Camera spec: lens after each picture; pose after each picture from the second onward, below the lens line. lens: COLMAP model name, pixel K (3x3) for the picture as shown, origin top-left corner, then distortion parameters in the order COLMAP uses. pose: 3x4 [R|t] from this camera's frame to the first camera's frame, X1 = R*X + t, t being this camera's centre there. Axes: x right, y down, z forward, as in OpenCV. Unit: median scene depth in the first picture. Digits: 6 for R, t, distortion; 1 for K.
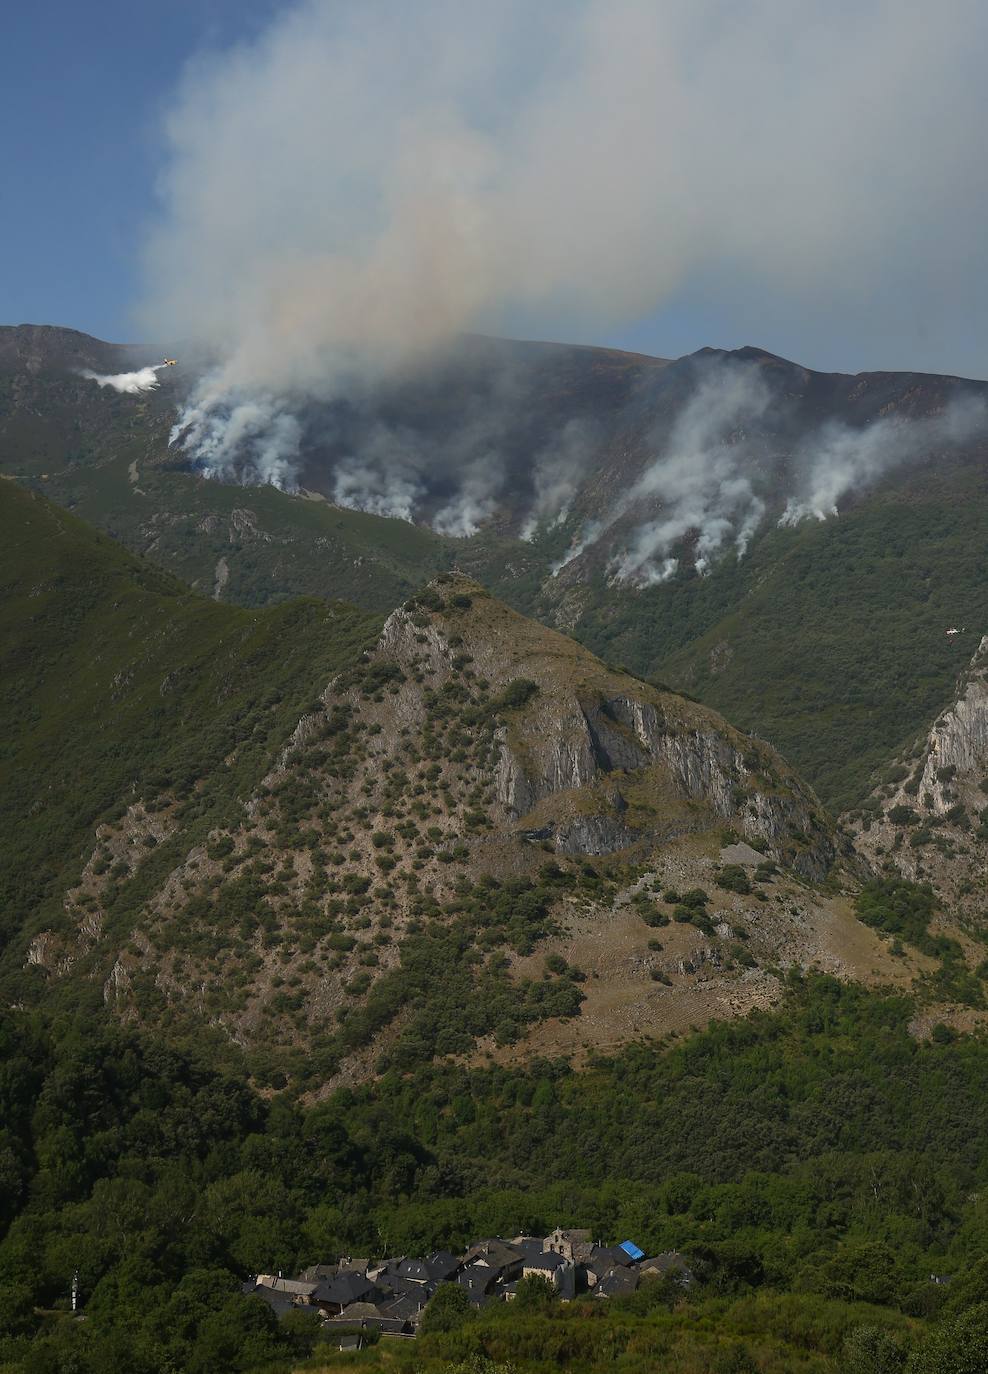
lens RADIAL K [[1541.8, 0, 477.4], [0, 1541.8, 647.4], [0, 0, 1]] dist [0.039814, 0.000000]
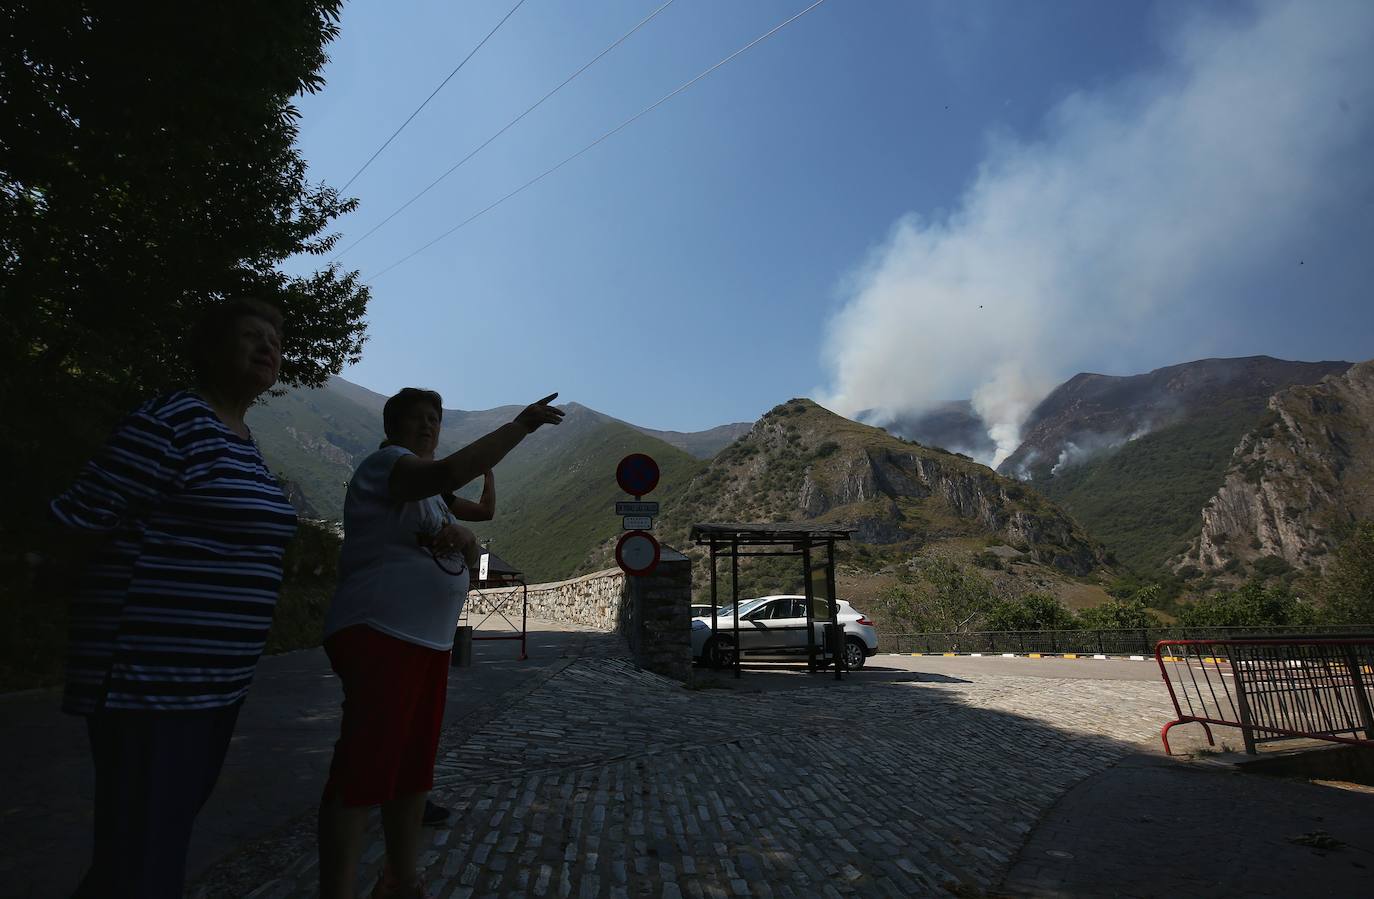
lens RADIAL K [[647.9, 0, 664.1], [0, 647.9, 431.1], [0, 0, 1]] dist [-0.039760, 0.007990]
pose [[0.888764, -0.124934, -0.441010, 0.174947], [0.012810, 0.968532, -0.248560, 0.174537], [0.458185, 0.215262, 0.862397, 0.379107]]
